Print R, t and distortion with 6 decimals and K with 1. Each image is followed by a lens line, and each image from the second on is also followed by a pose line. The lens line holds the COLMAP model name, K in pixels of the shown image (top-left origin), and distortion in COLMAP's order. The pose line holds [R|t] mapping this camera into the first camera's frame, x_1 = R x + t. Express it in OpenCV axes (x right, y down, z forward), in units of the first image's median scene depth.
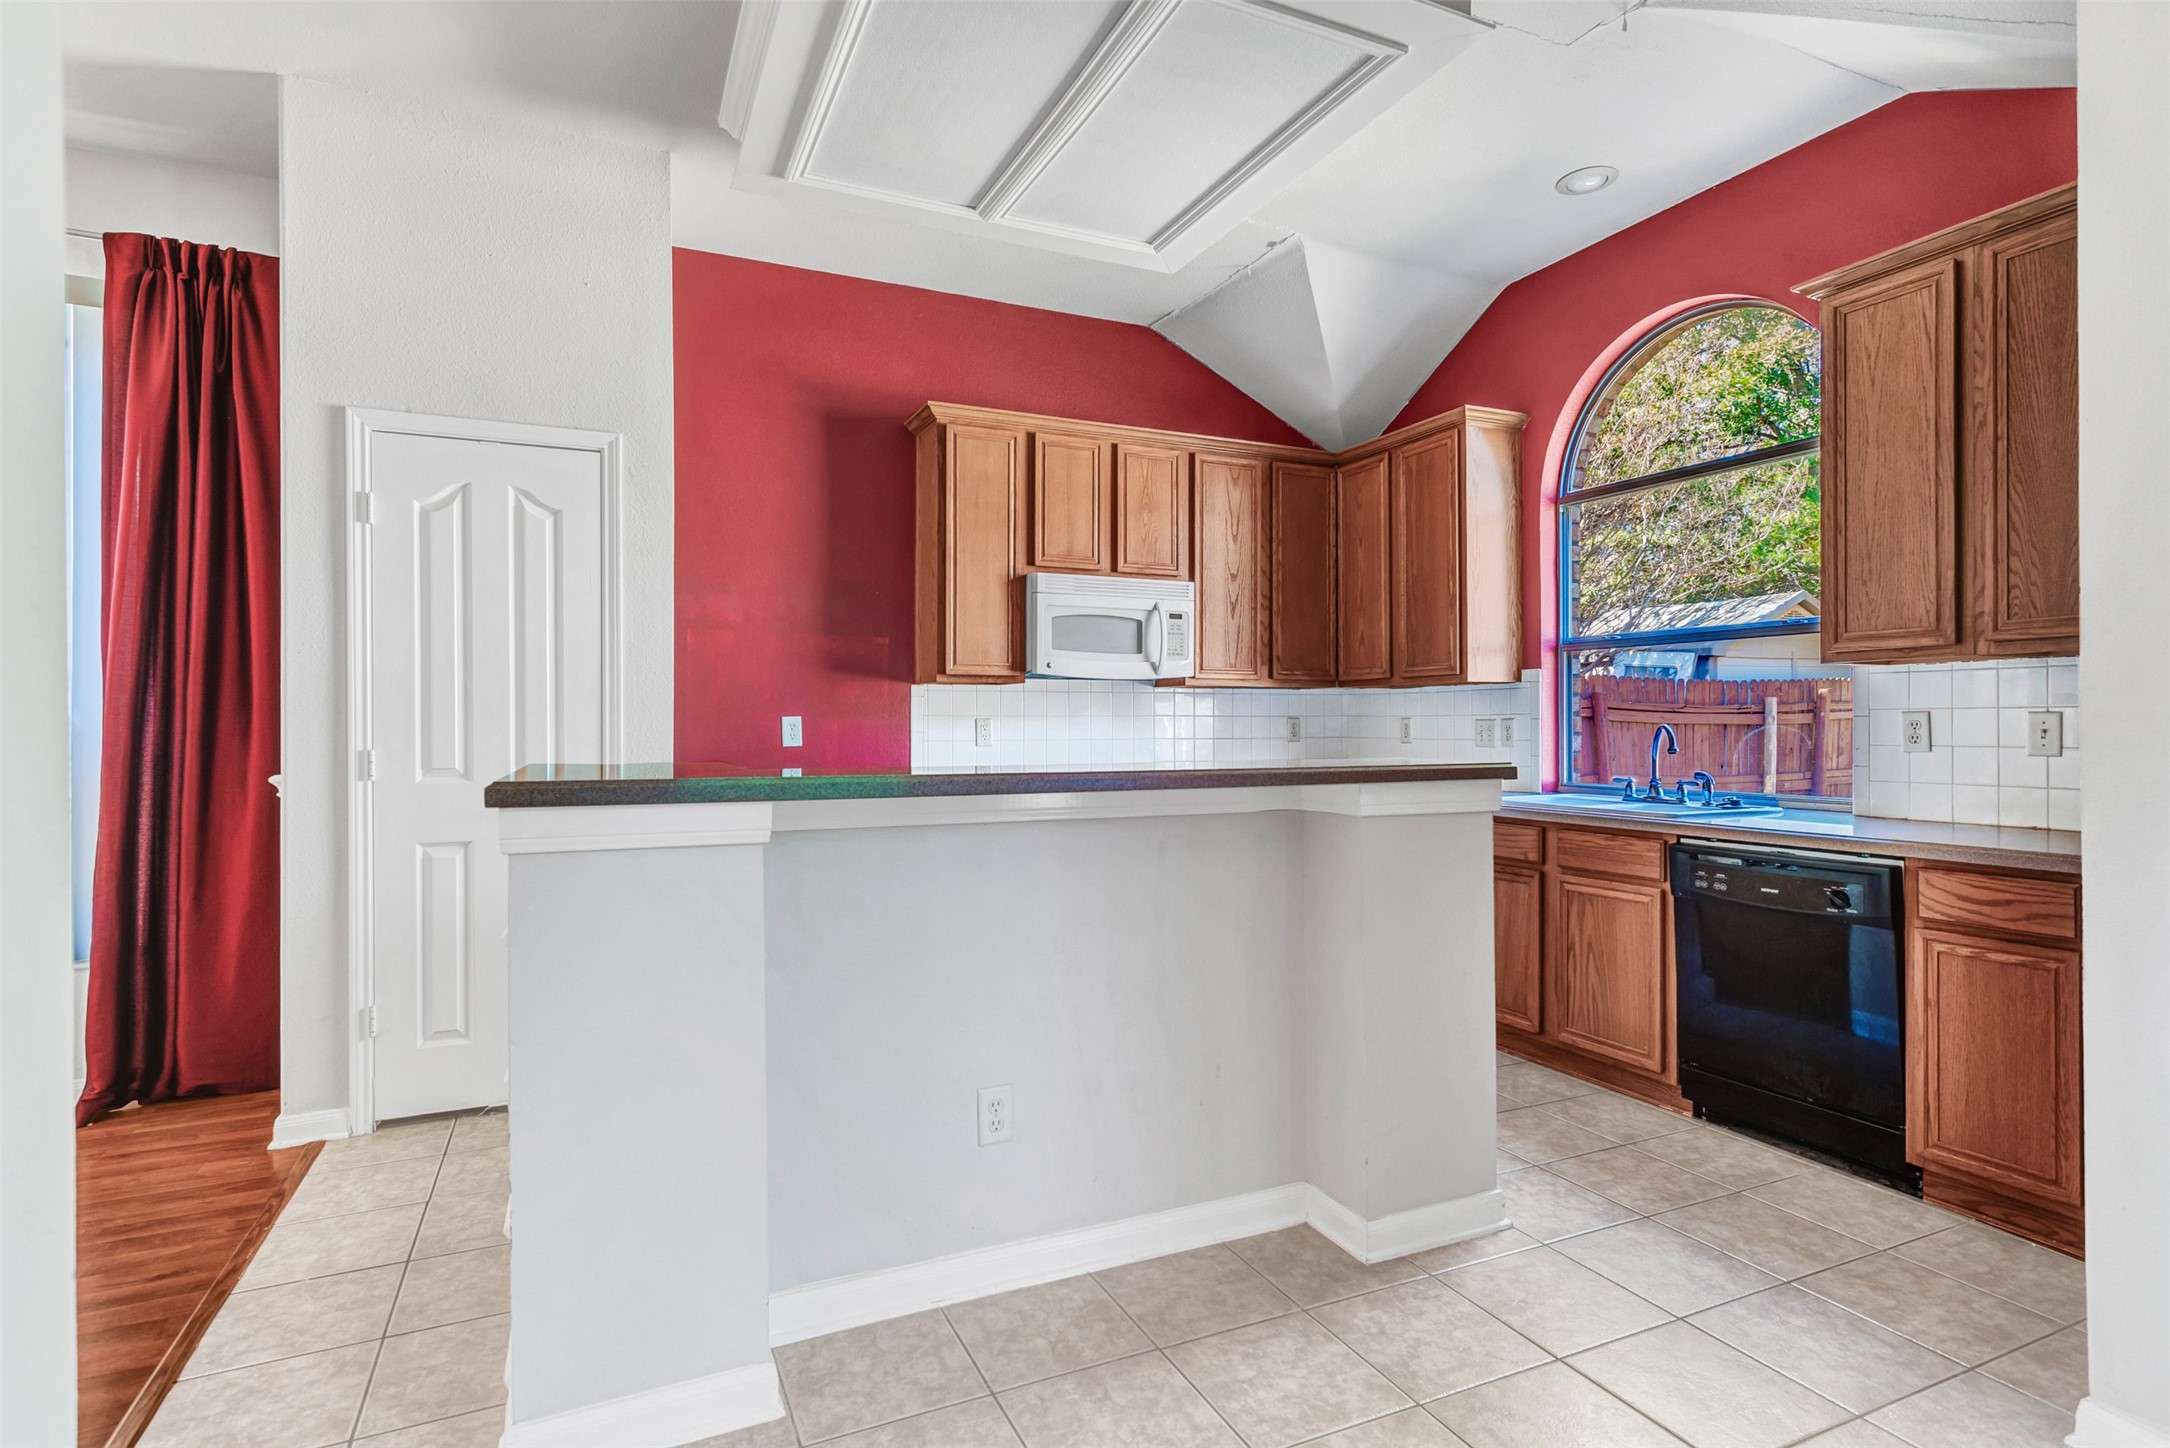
lens RADIAL K [[1147.0, 0, 1085.0], [0, 1147.0, 724.0], [0, 0, 1]] dist [0.052098, 0.000787]
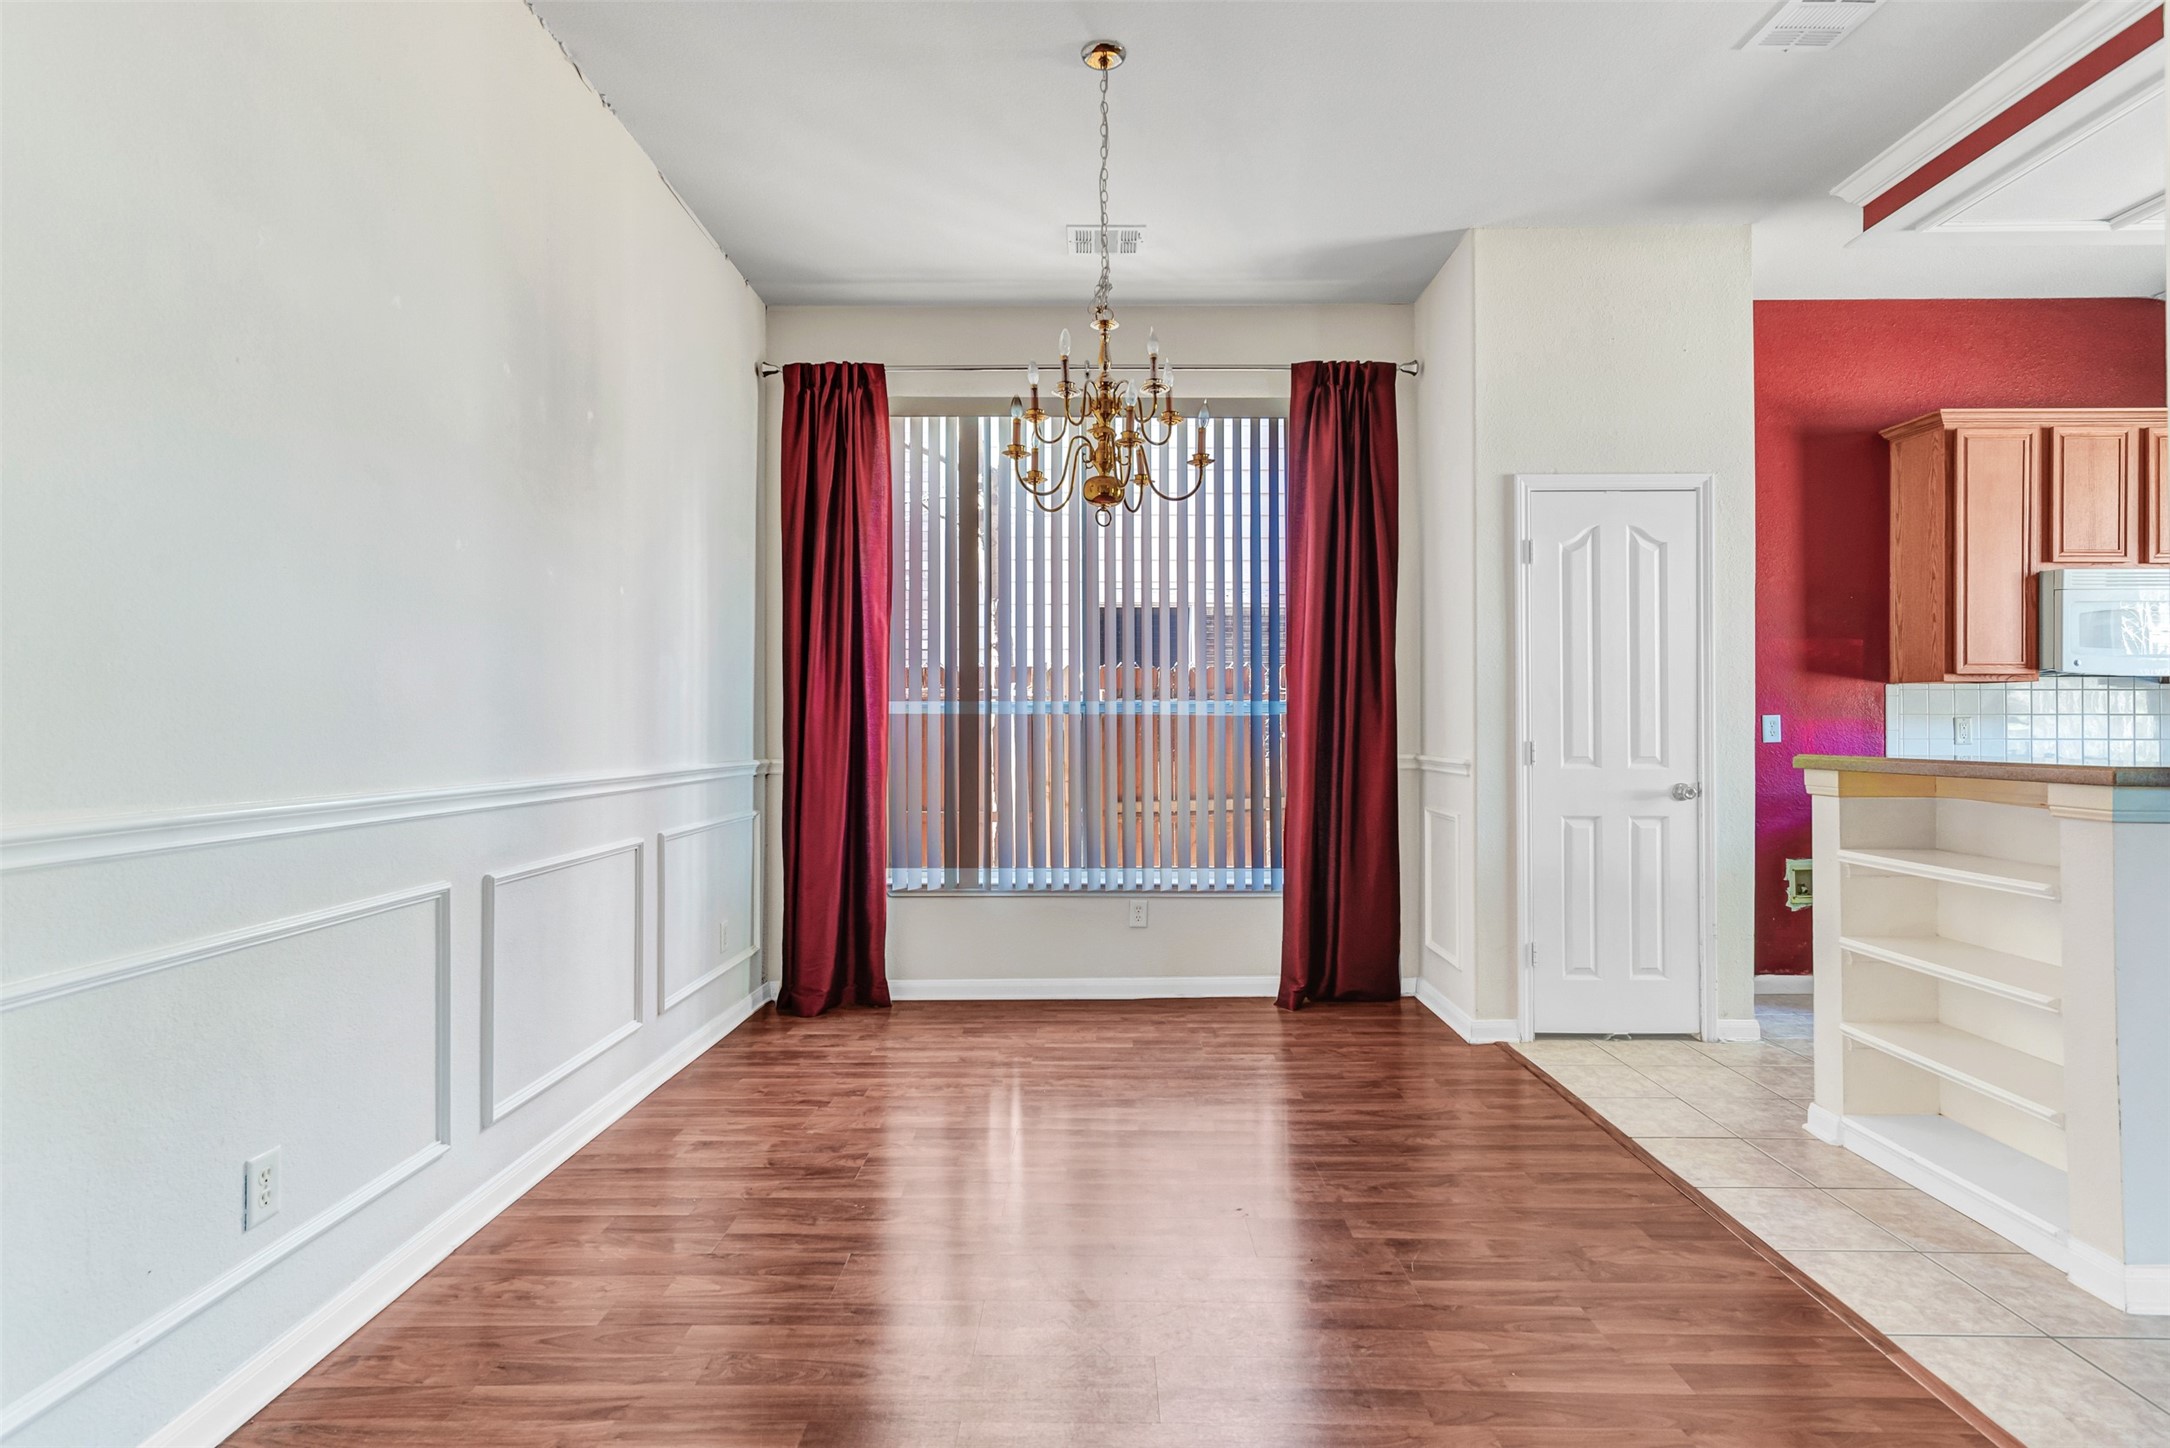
lens RADIAL K [[1160.6, 0, 1120.7], [0, 1160.6, 715.4], [0, 0, 1]] dist [0.053086, 0.000499]
pose [[0.926807, 0.001142, -0.375537, -0.402093], [-0.002830, 0.999988, -0.003945, 0.000199], [0.375528, 0.004719, 0.926799, -0.257222]]
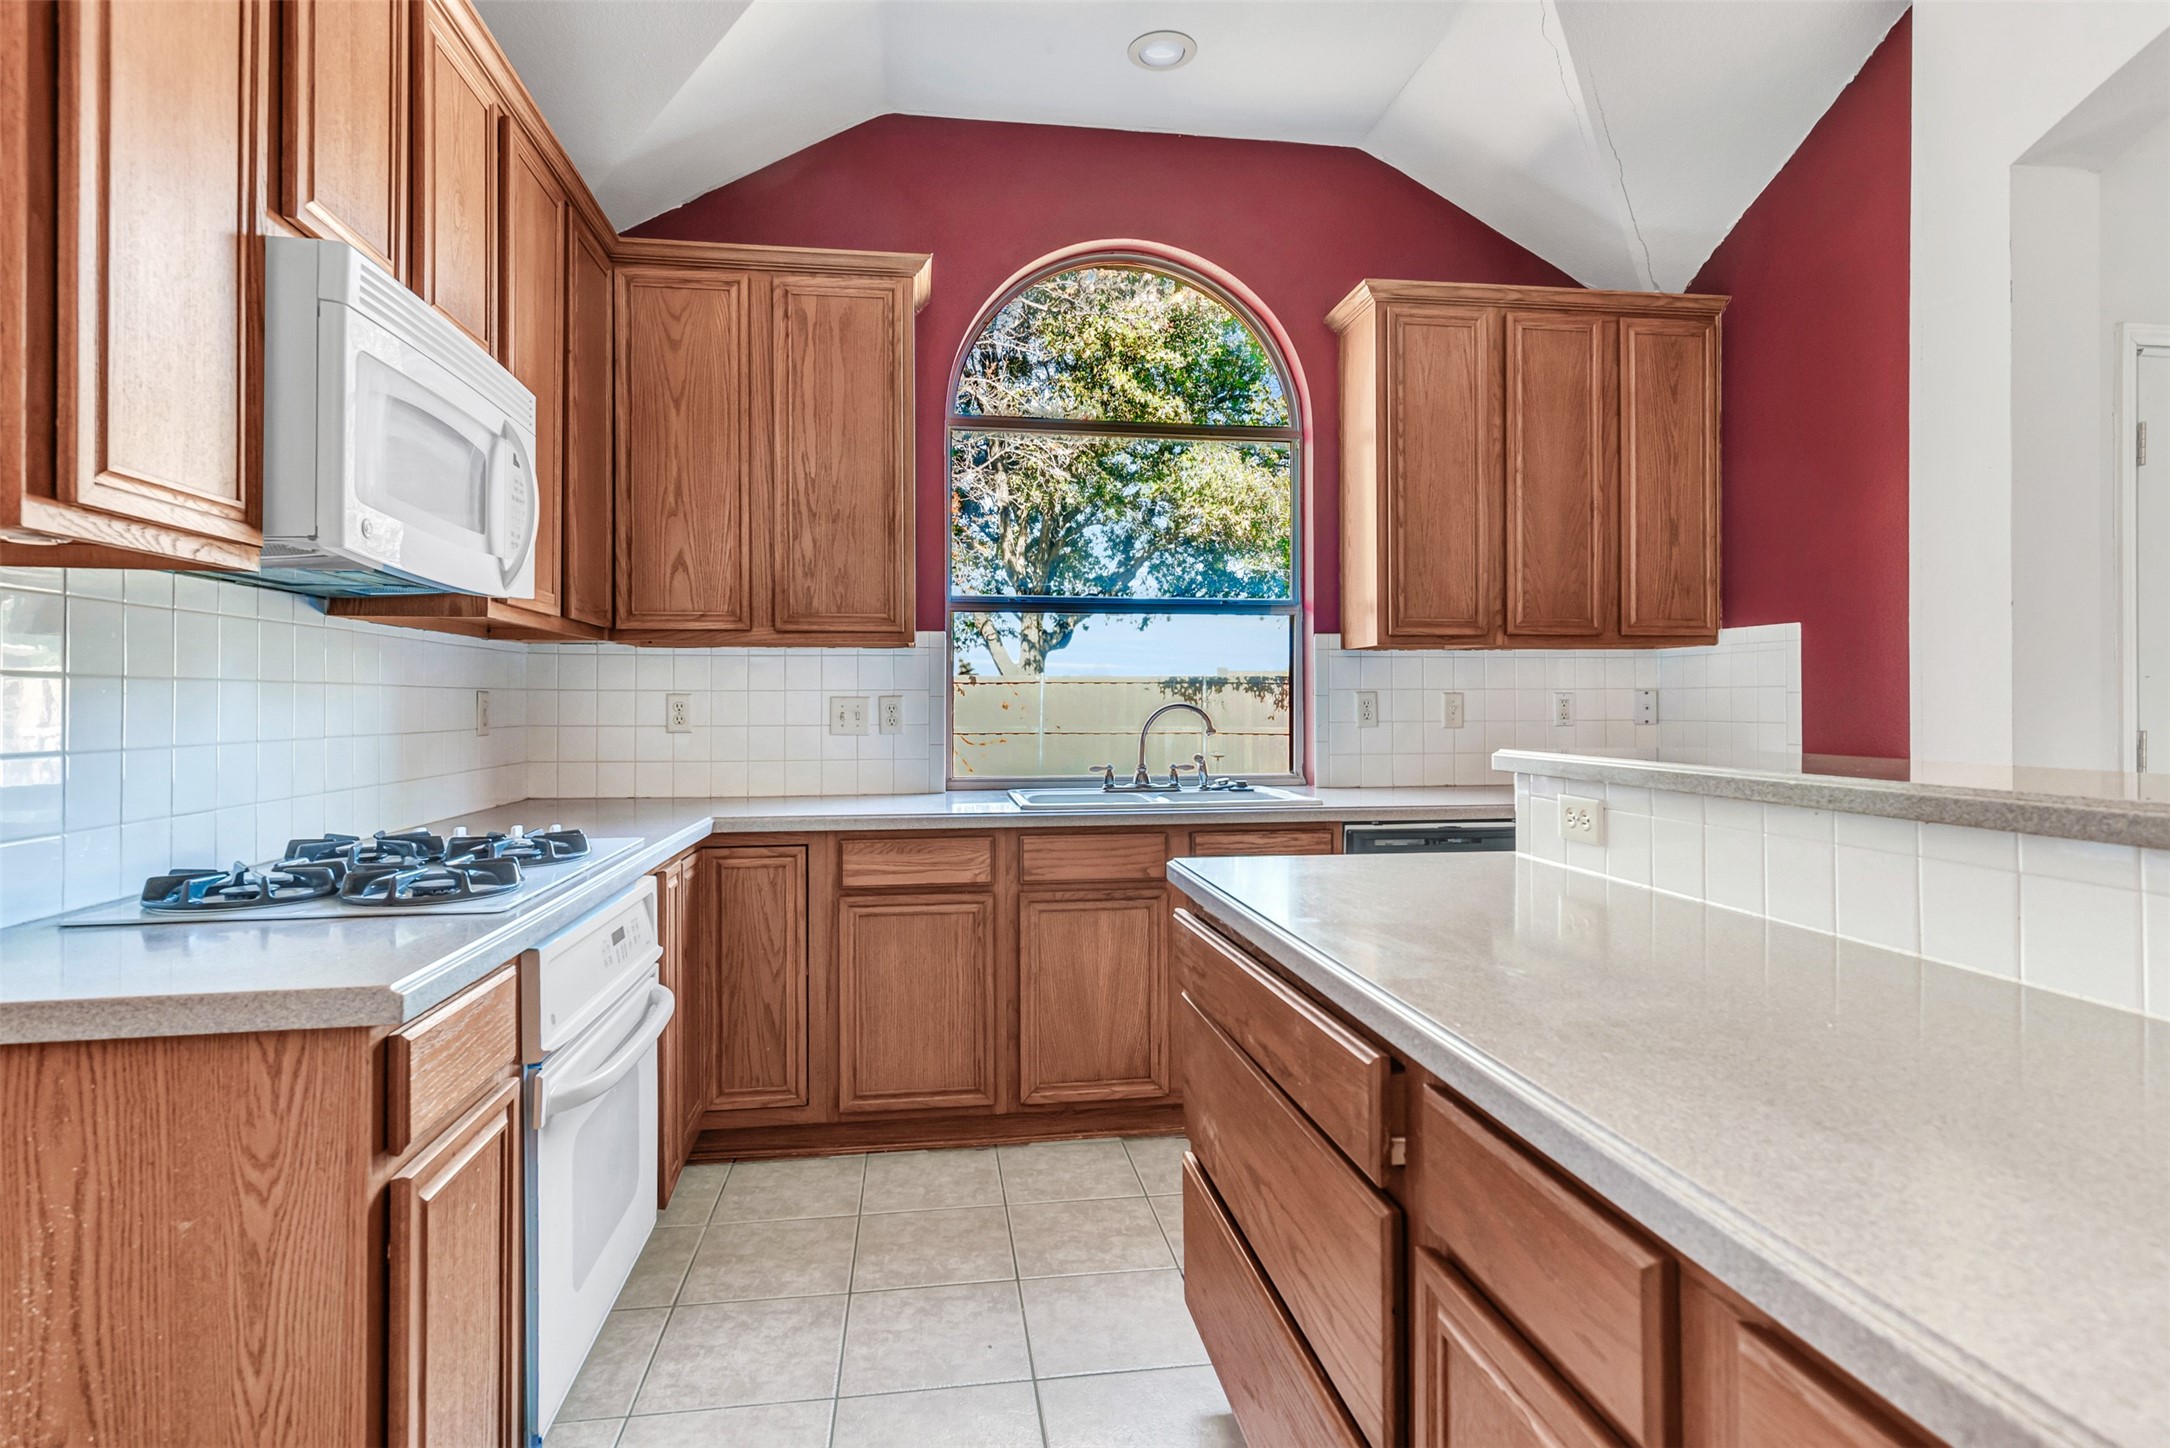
lens RADIAL K [[1129.7, 0, 1153.8], [0, 1129.7, 694.1], [0, 0, 1]] dist [0.006509, 0.001388]
pose [[0.269758, 0.012347, 0.962849, -0.296724], [0.001001, 0.999914, -0.013103, 0.004068], [-0.962928, 0.004498, 0.269723, 0.675252]]
